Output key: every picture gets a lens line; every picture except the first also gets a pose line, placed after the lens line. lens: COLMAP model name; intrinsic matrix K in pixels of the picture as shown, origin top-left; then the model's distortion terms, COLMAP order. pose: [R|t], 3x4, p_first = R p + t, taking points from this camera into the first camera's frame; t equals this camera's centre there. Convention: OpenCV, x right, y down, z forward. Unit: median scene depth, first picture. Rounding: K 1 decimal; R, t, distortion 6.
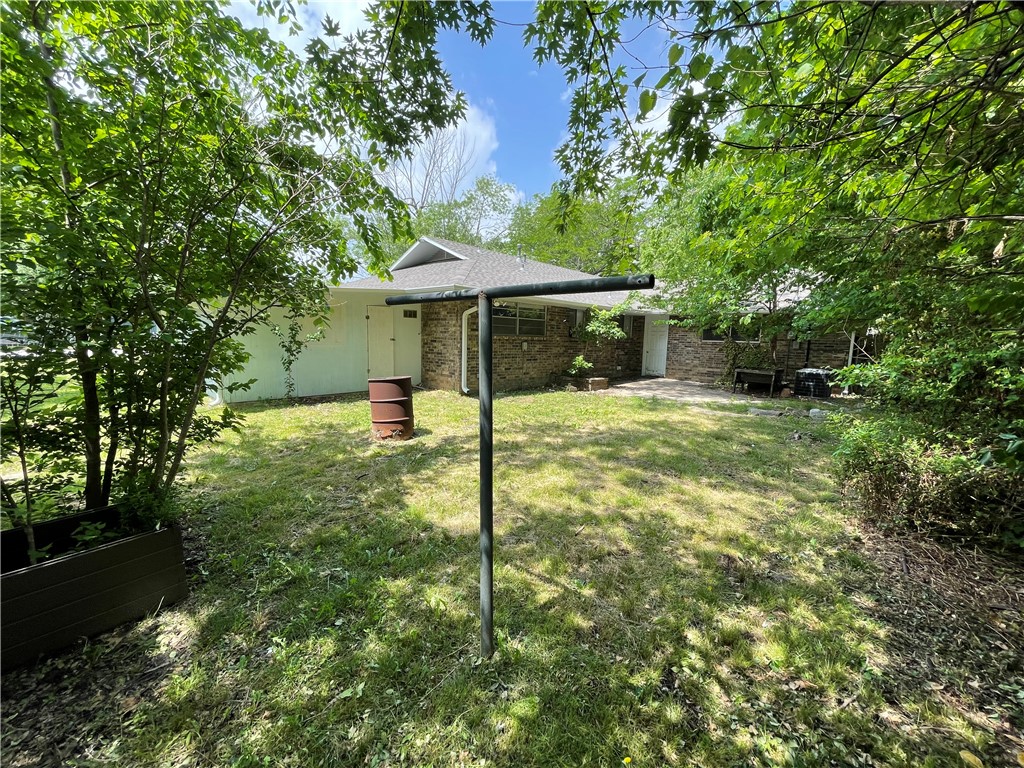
lens RADIAL K [[416.7, 0, 513.1], [0, 416.7, 383.8], [0, 0, 1]] dist [0.000387, 0.000064]
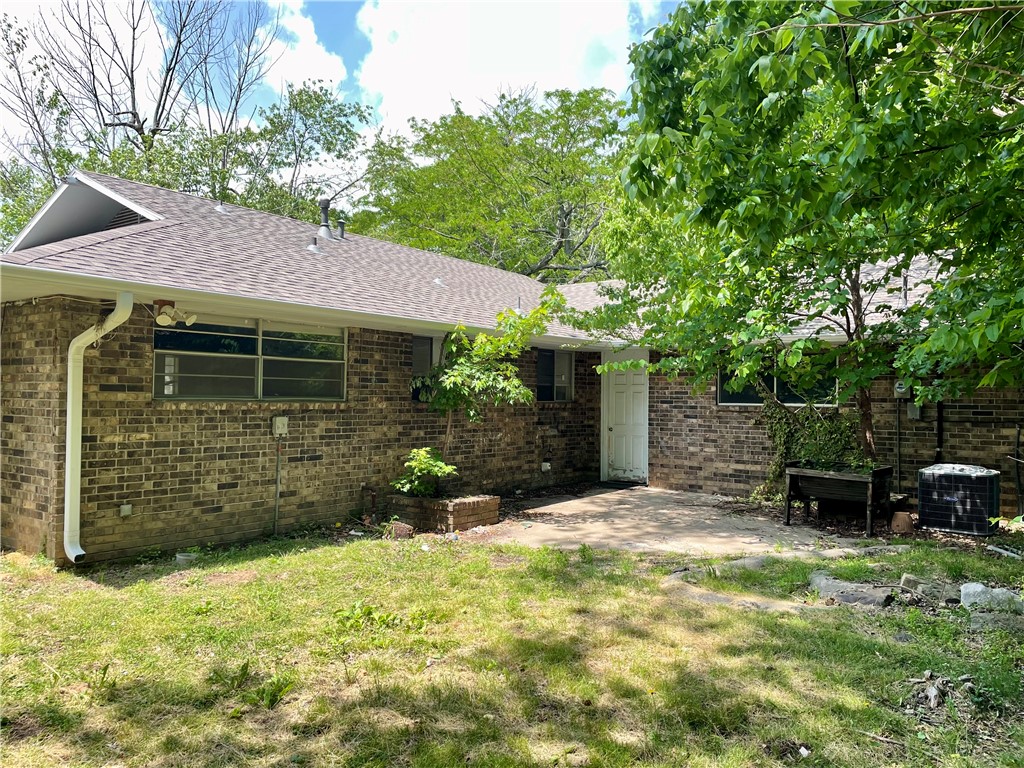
lens RADIAL K [[779.7, 0, 511.6], [0, 779.7, 385.0], [0, 0, 1]] dist [0.039864, -0.009443]
pose [[0.993078, -0.013316, 0.116700, 0.155797], [0.027839, 0.991926, -0.123721, -0.028997], [-0.114111, 0.126114, 0.985431, 0.217407]]
